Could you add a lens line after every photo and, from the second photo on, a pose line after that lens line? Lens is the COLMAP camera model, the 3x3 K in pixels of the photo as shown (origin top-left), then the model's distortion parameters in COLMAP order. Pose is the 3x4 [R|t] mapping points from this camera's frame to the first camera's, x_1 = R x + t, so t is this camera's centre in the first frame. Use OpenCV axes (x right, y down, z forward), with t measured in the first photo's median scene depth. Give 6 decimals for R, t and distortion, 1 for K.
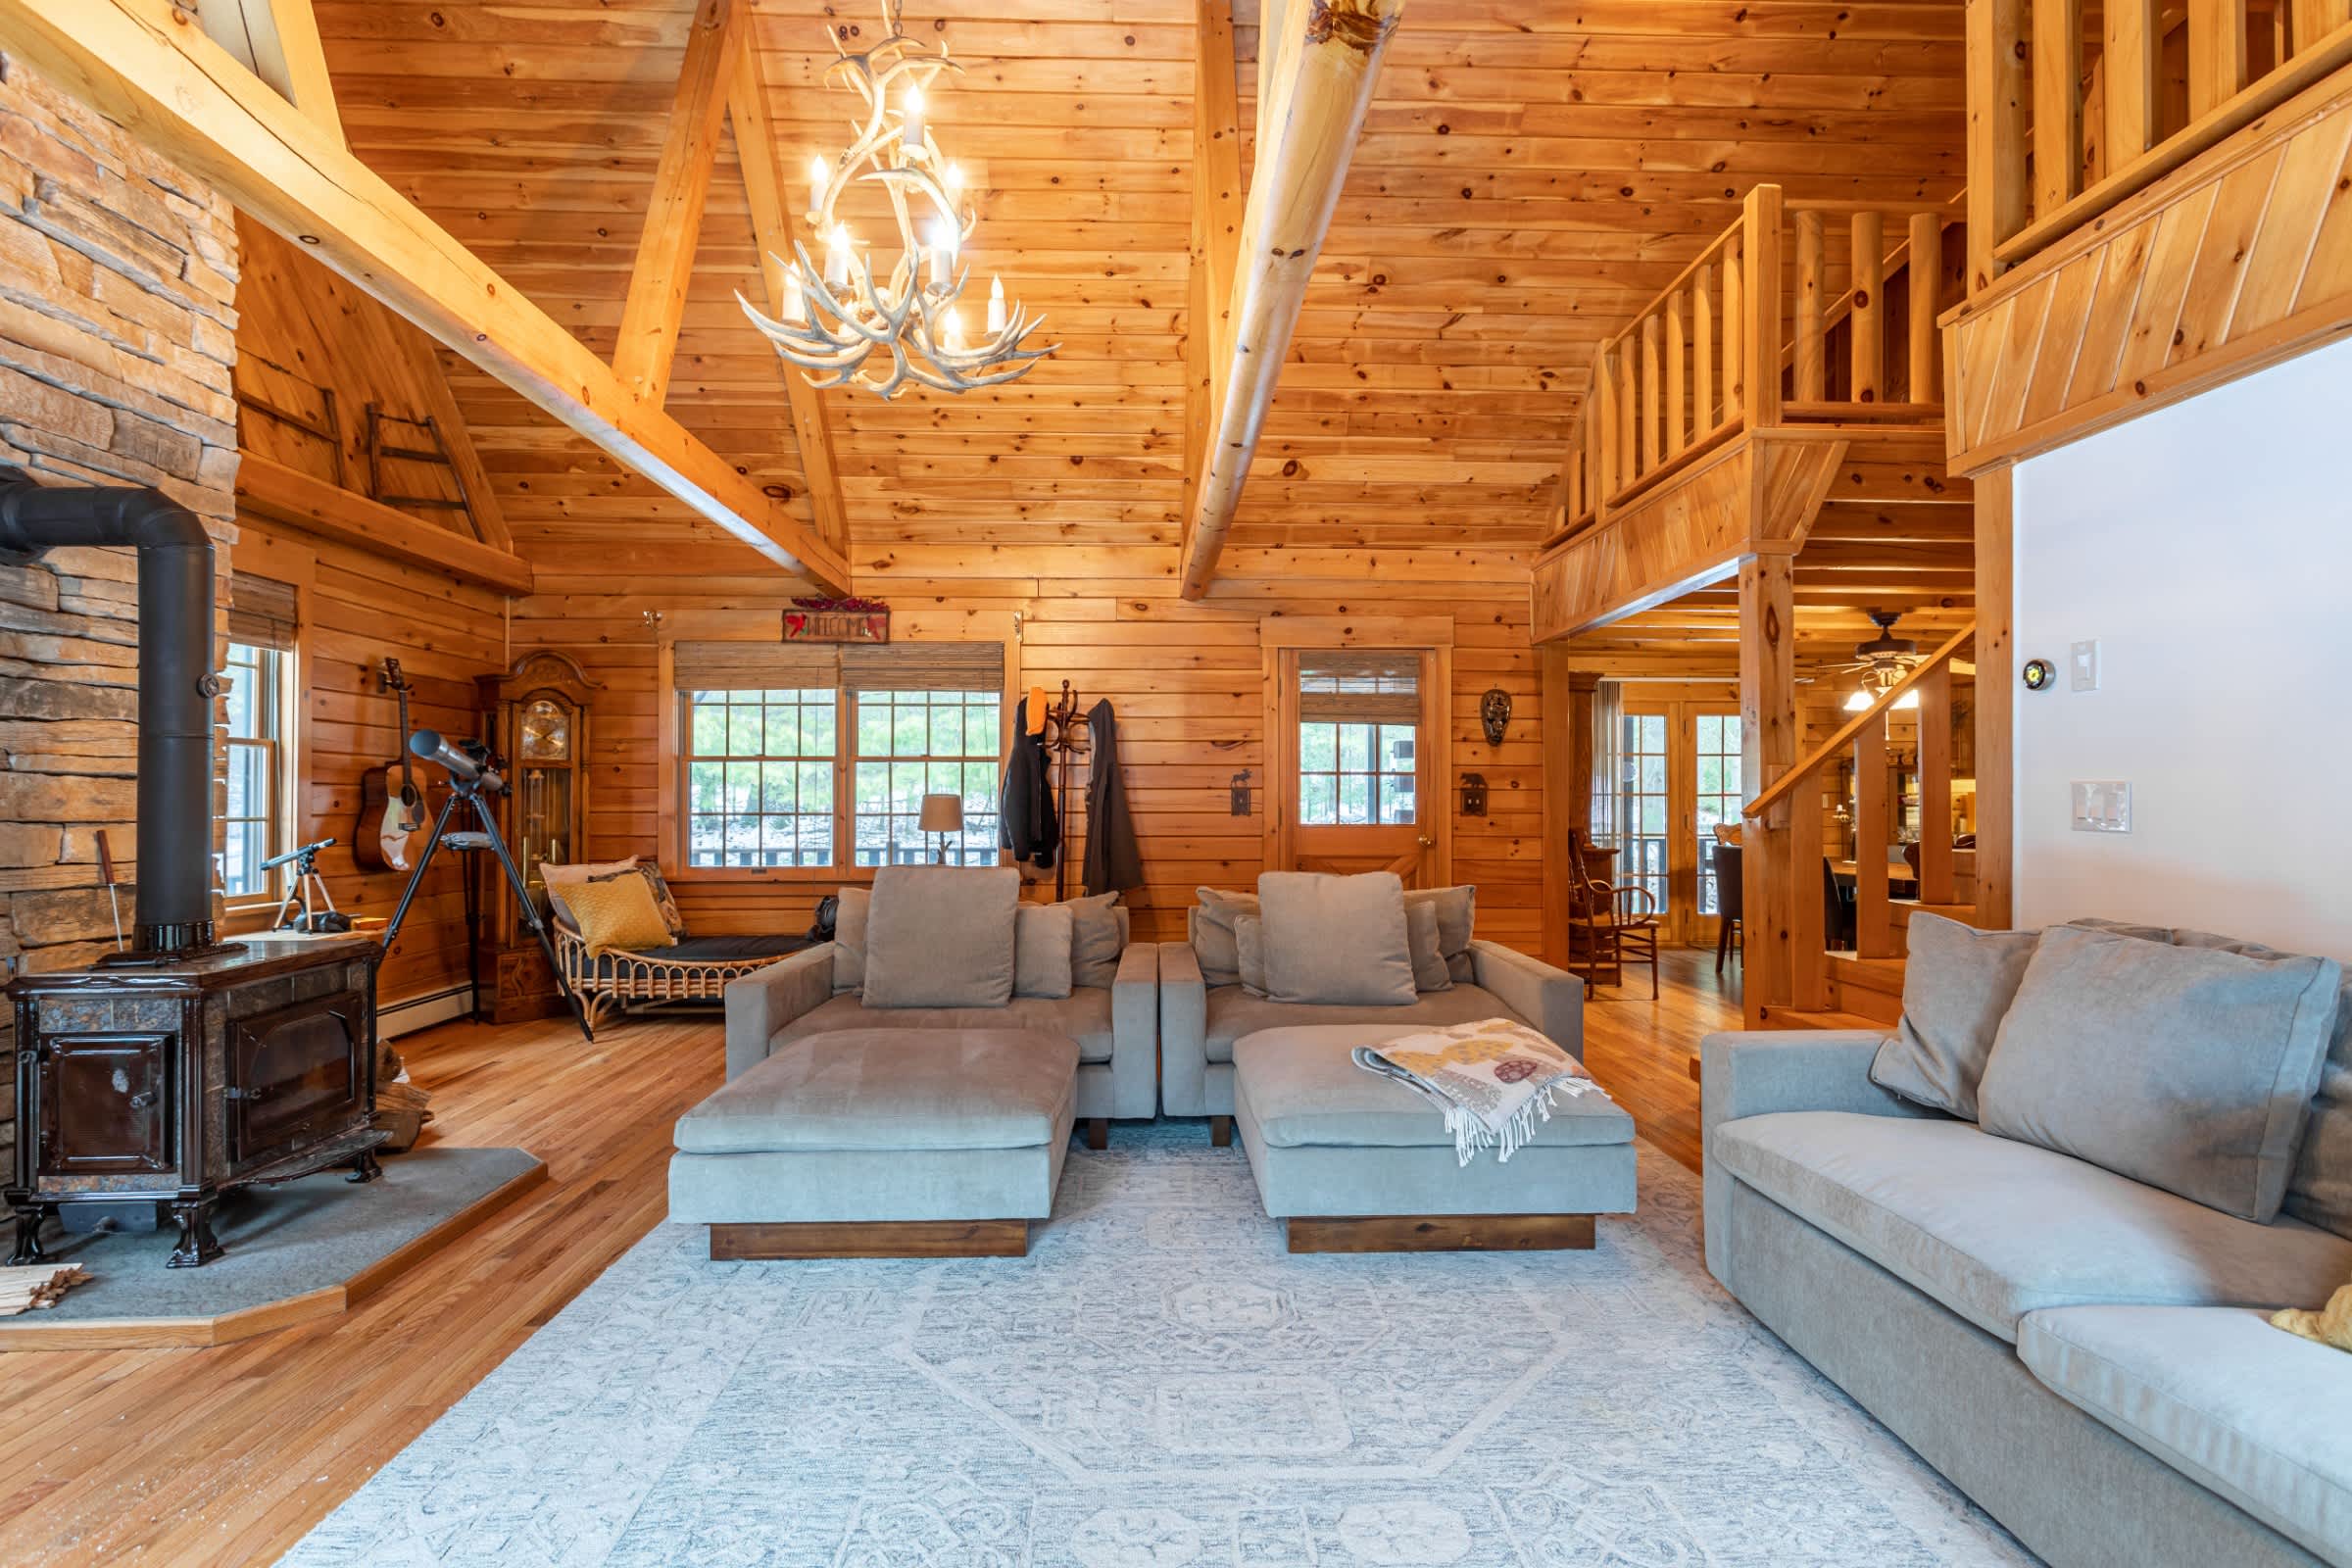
lens RADIAL K [[1142.2, 0, 1156.0], [0, 1142.2, 782.4], [0, 0, 1]] dist [-0.002252, 0.002441]
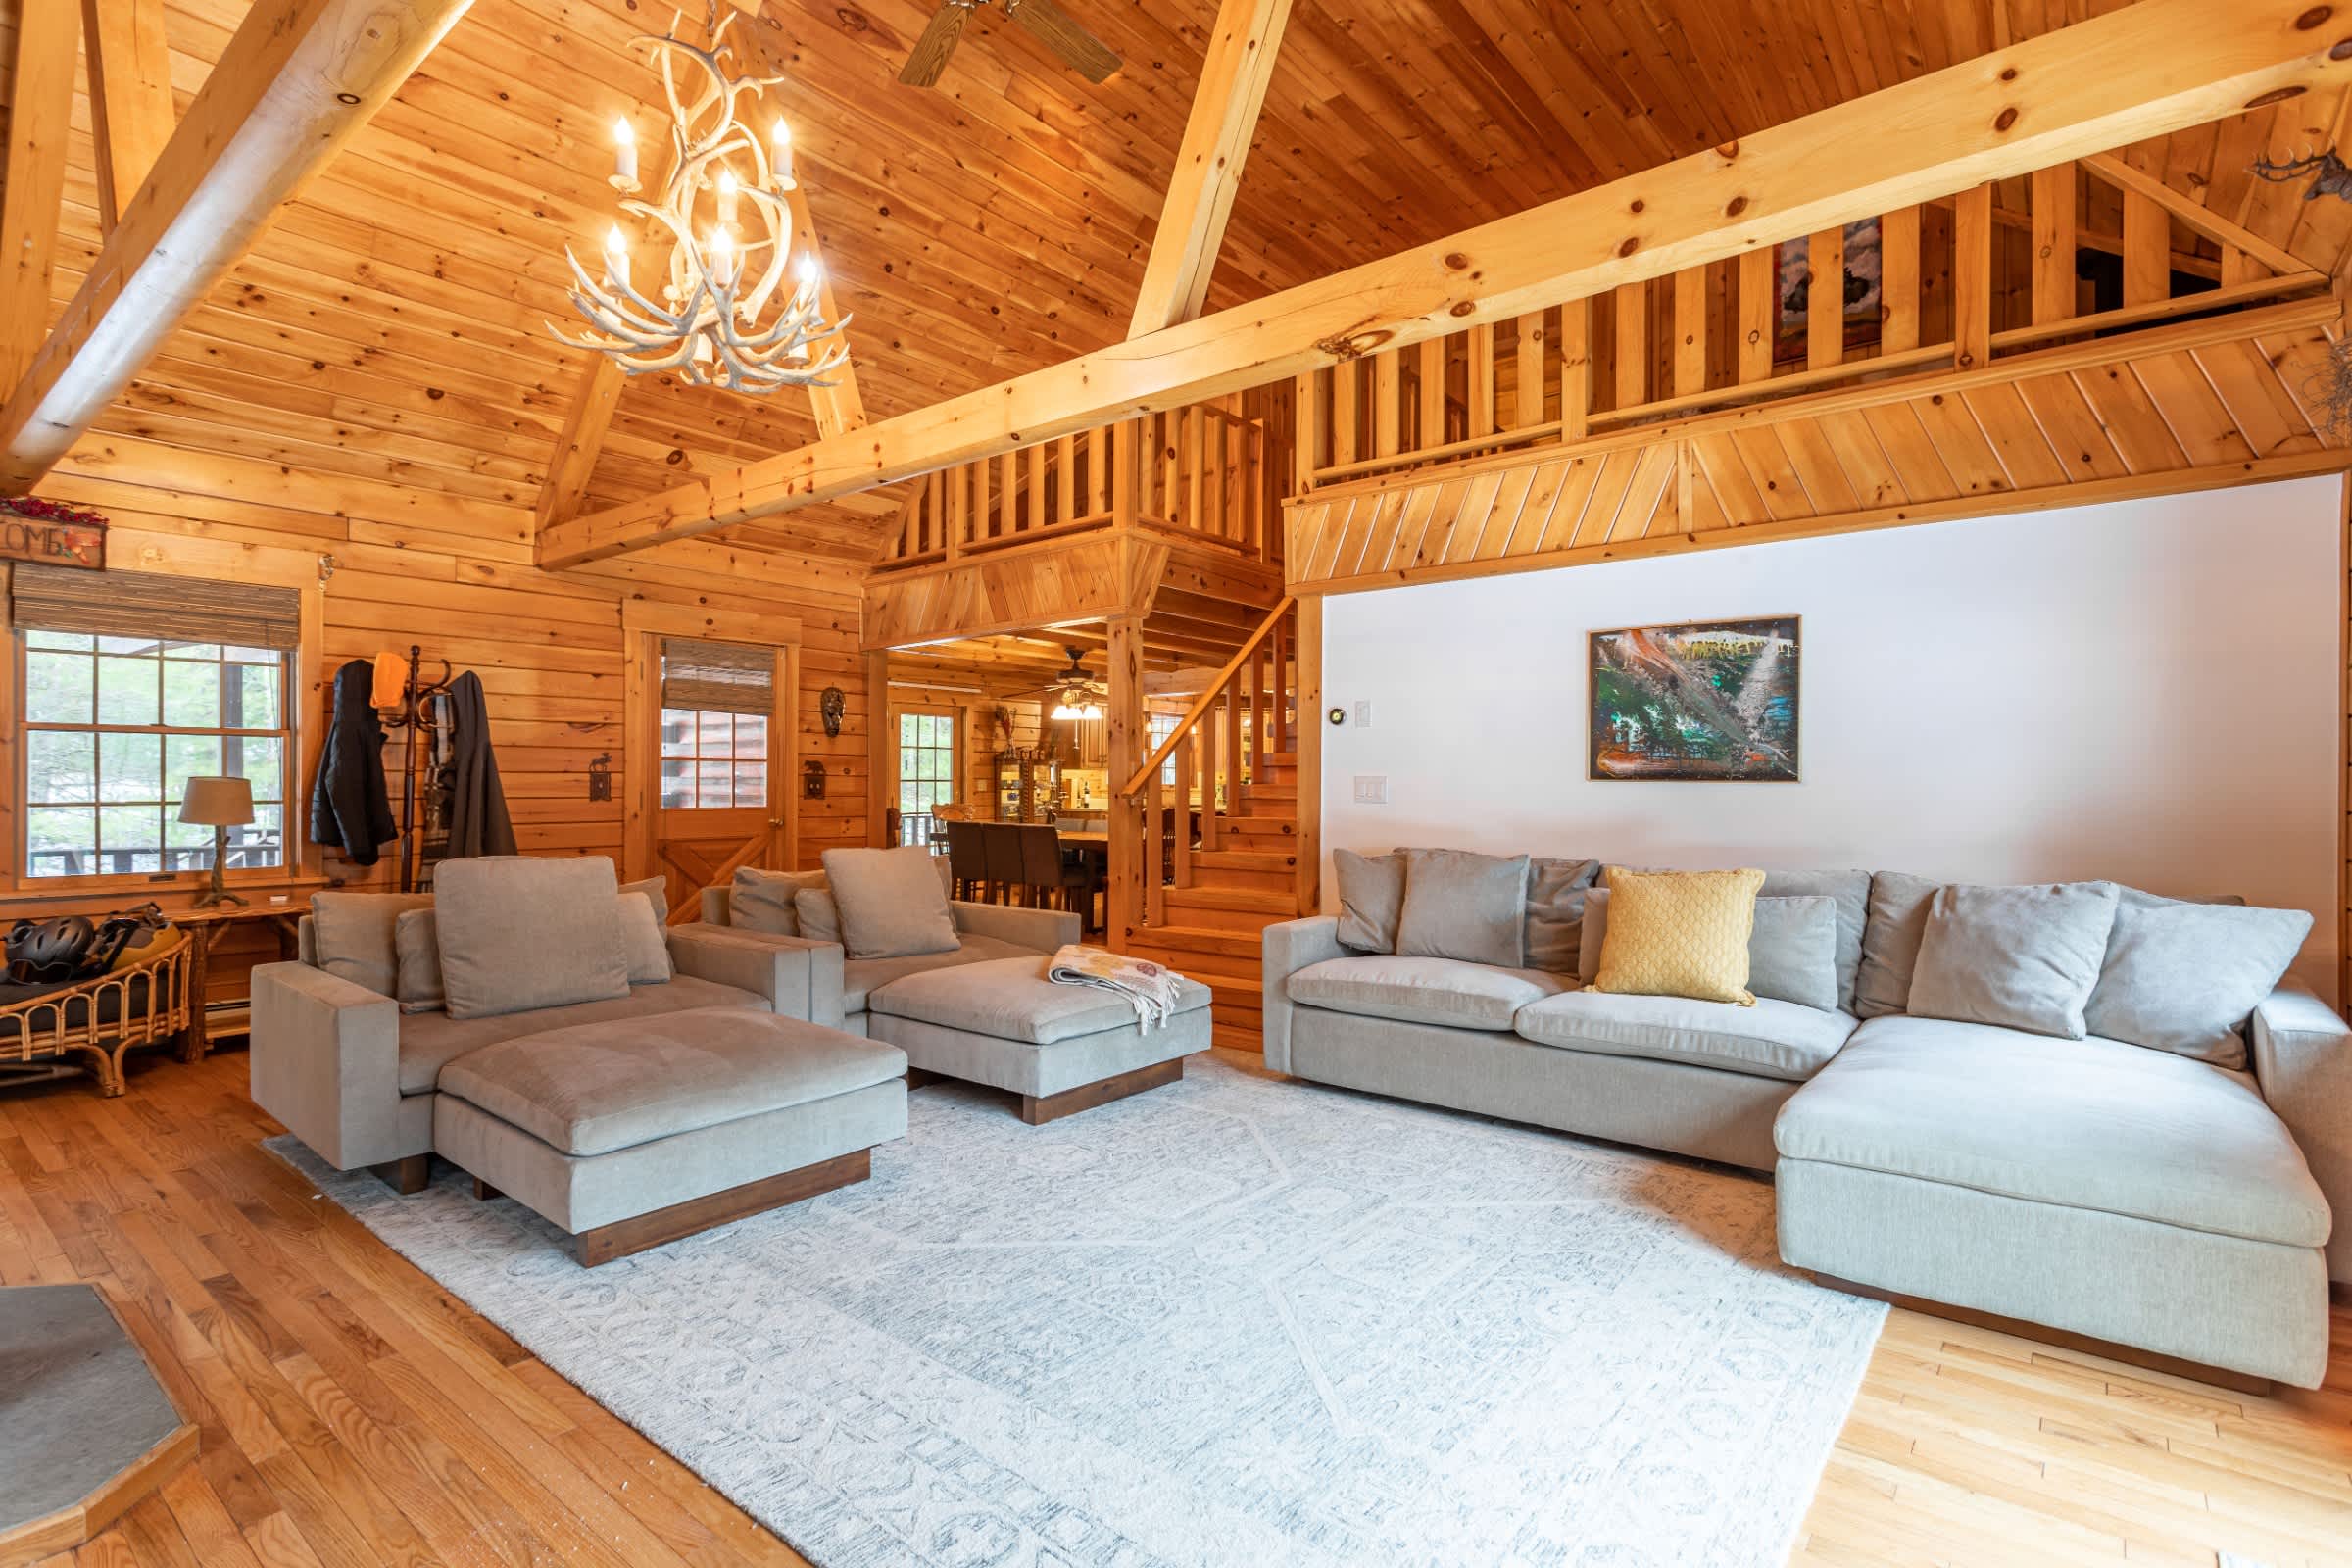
lens RADIAL K [[1142.2, 0, 1162.5], [0, 1142.2, 777.5], [0, 0, 1]] dist [-0.002252, 0.002441]
pose [[0.658290, 0.005917, 0.752741, -0.442910], [-0.012287, 0.999920, 0.002885, 0.000603], [-0.752664, -0.011148, 0.658311, 0.010156]]
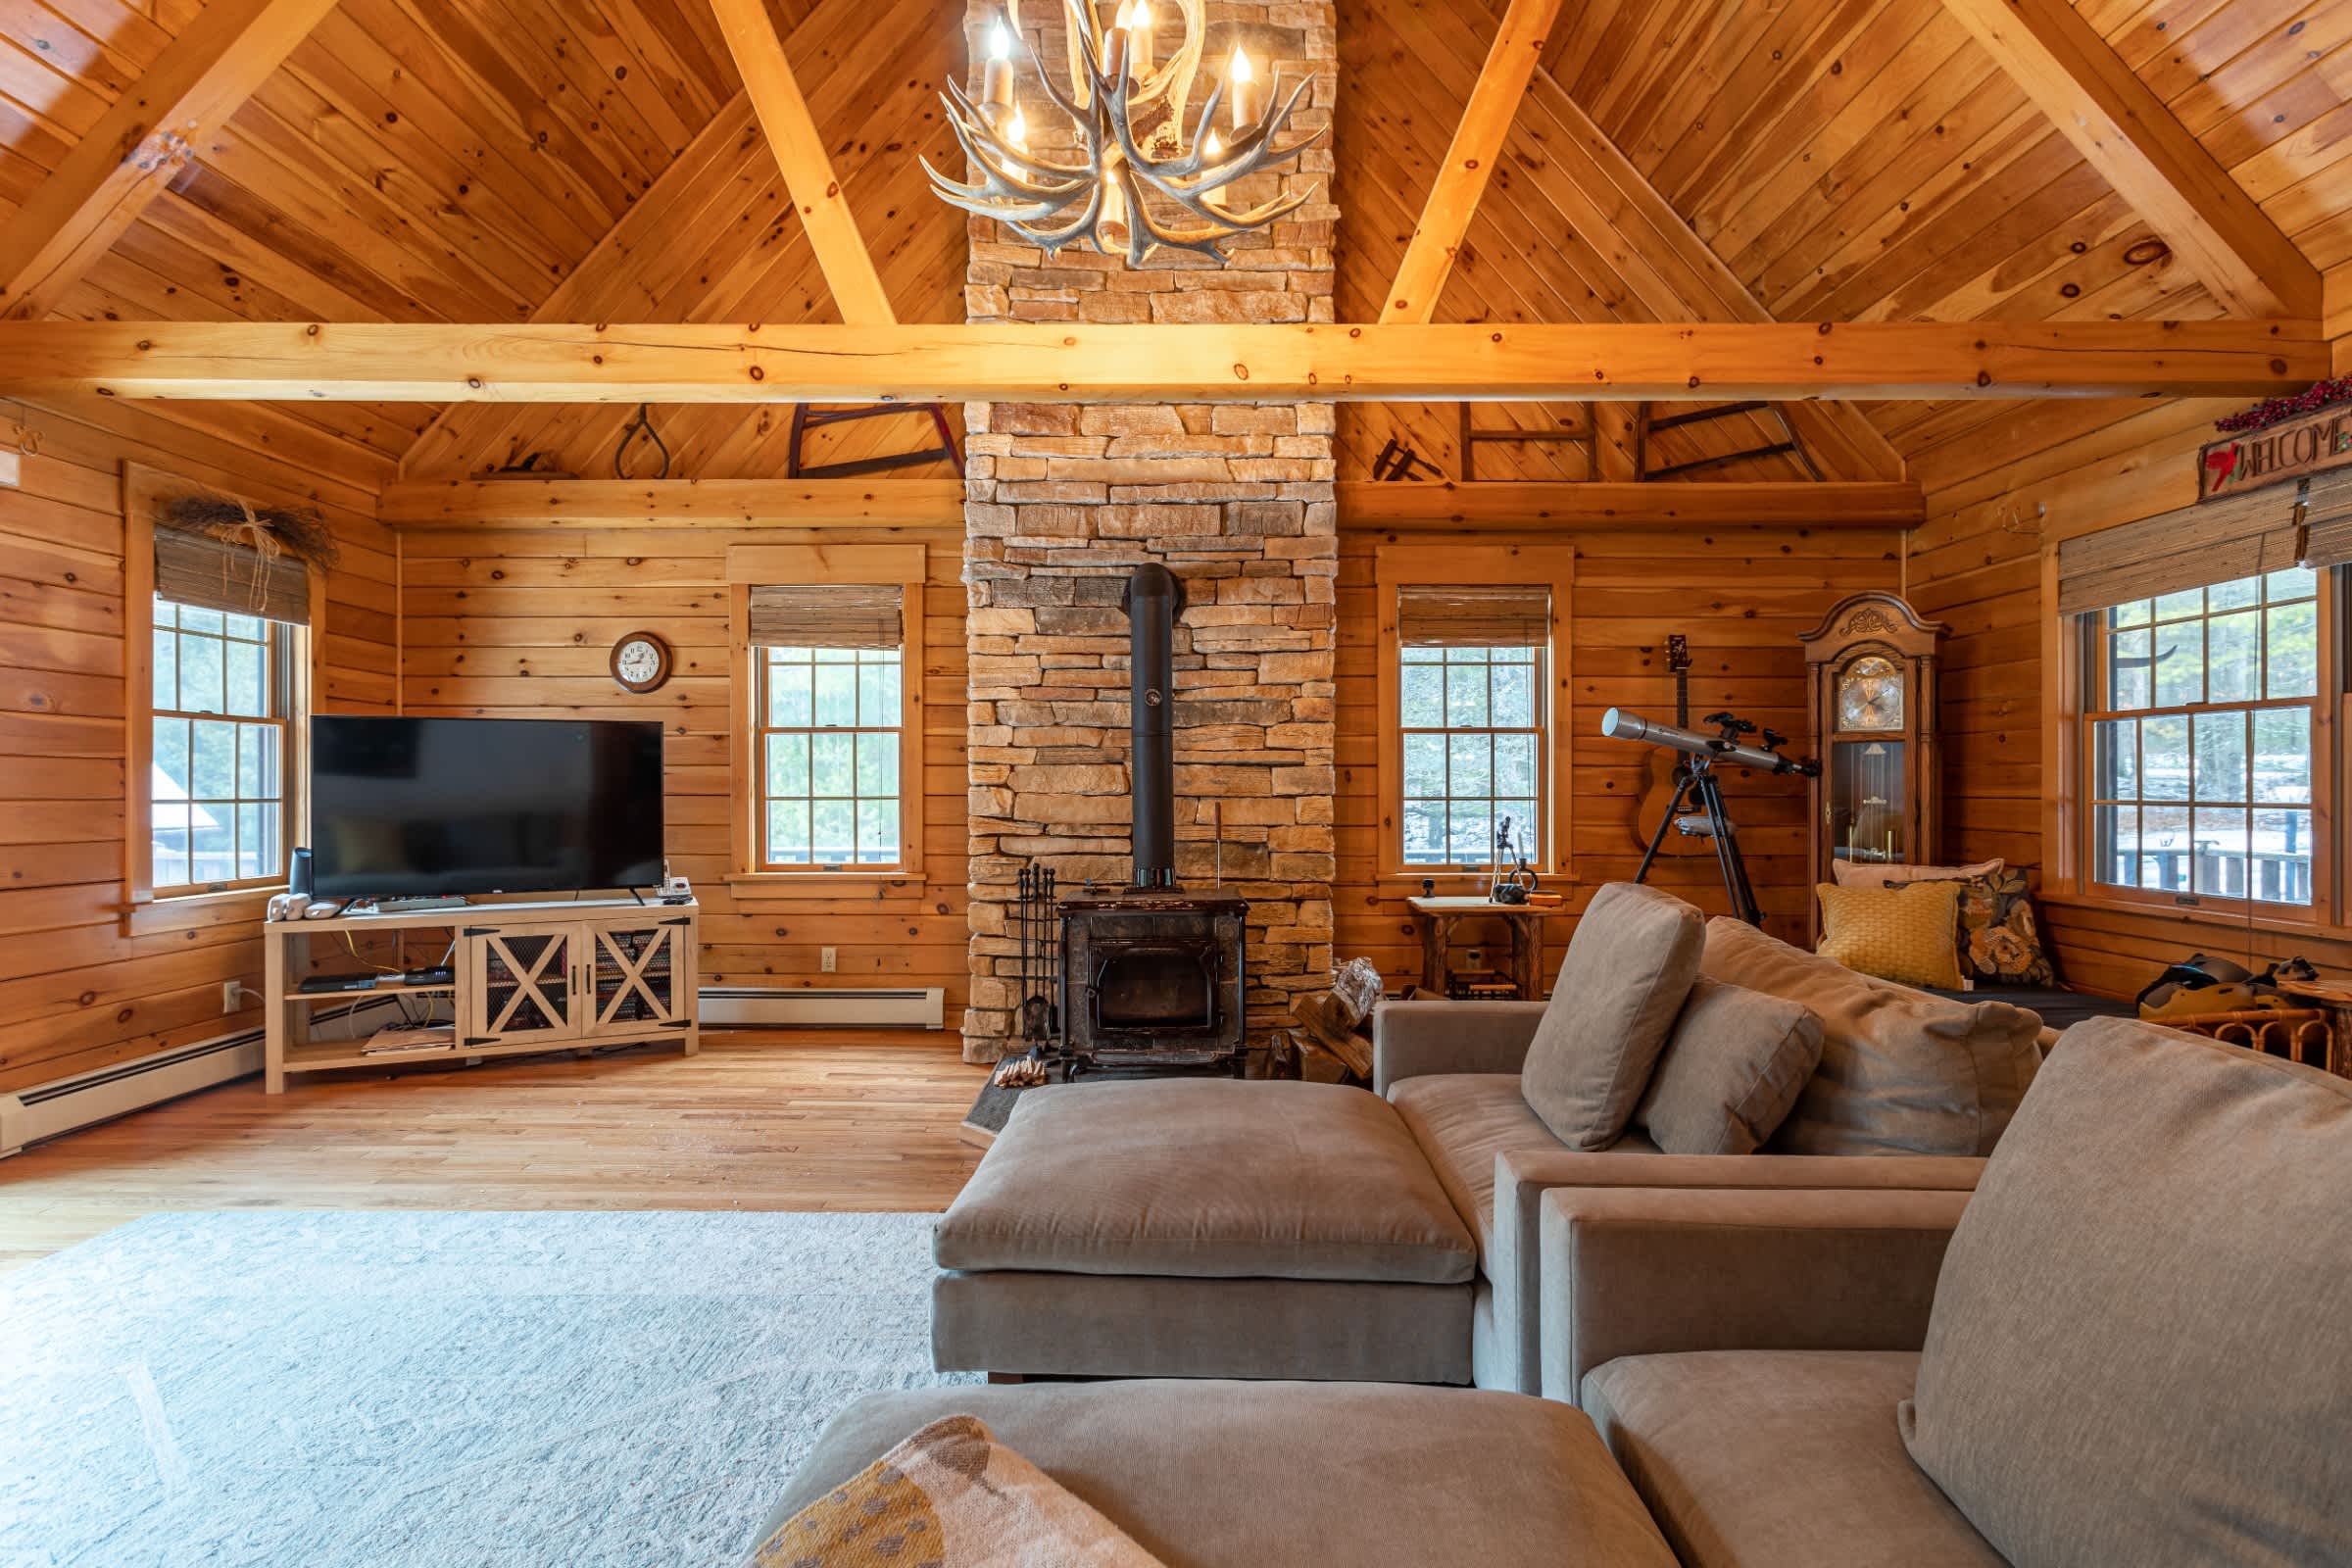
lens RADIAL K [[1142.2, 0, 1170.4], [0, 1142.2, 788.9], [0, 0, 1]] dist [-0.002252, 0.002441]
pose [[-0.029522, 0.003821, -0.999557, 0.328880], [0.015267, 0.999878, 0.003372, 0.012618], [0.999448, -0.015160, -0.029576, 0.637169]]
